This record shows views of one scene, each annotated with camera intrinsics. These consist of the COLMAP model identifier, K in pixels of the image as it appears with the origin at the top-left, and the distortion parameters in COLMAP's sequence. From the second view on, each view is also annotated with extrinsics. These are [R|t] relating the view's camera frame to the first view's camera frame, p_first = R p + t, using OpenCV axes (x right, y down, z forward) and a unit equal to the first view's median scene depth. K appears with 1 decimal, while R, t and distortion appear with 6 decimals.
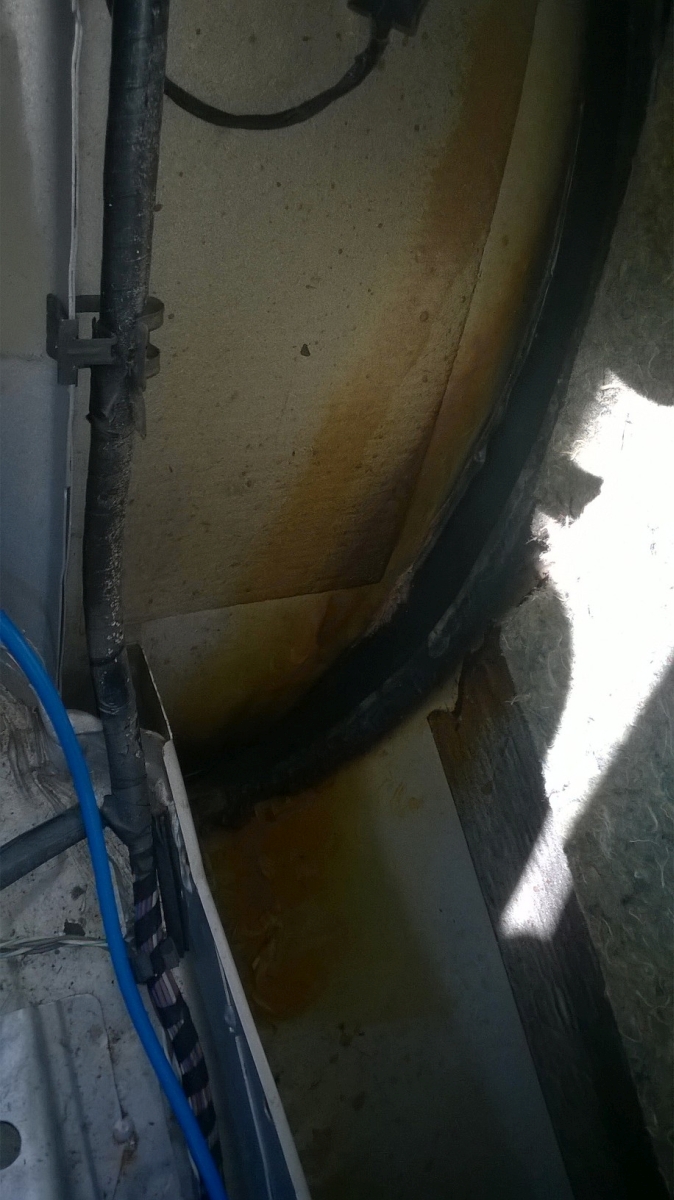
lens RADIAL K [[1033.9, 0, 337.0], [0, 1033.9, 600.0], [0, 0, 1]] dist [0.001904, -0.001145]
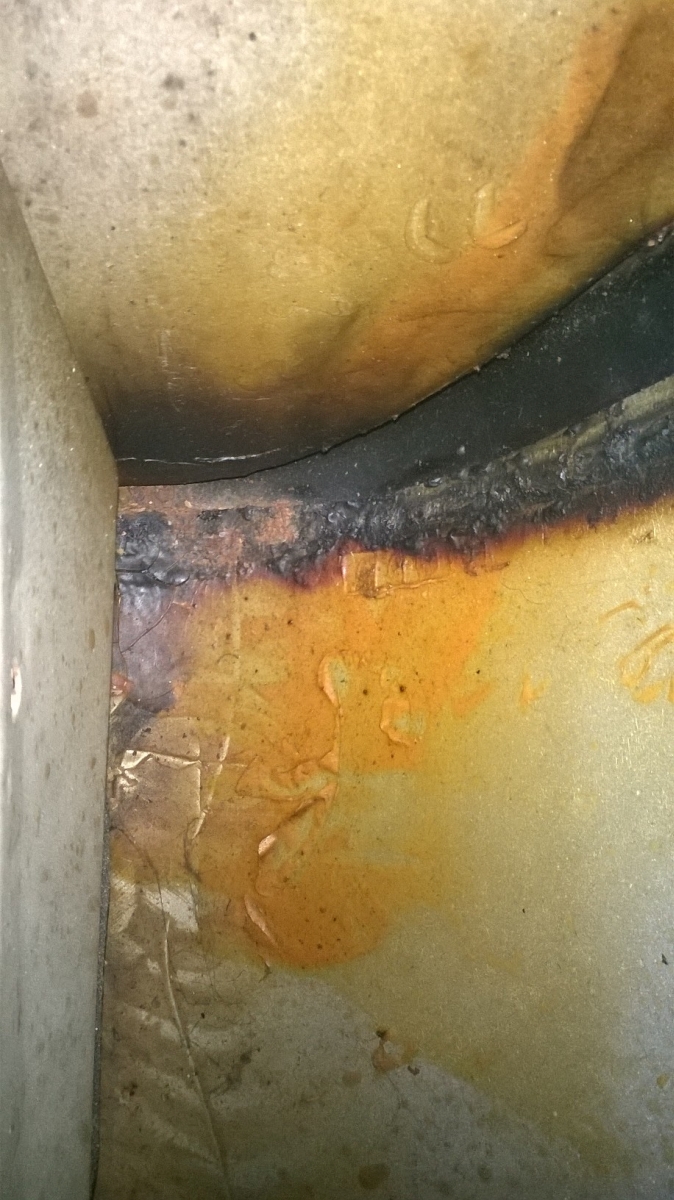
lens RADIAL K [[1033.9, 0, 337.0], [0, 1033.9, 600.0], [0, 0, 1]] dist [0.001904, -0.001145]
pose [[0.938345, 0.293127, -0.183260, 0.017063], [-0.227898, 0.923132, 0.309660, 0.087464], [0.259943, -0.248803, 0.933020, 0.698077]]
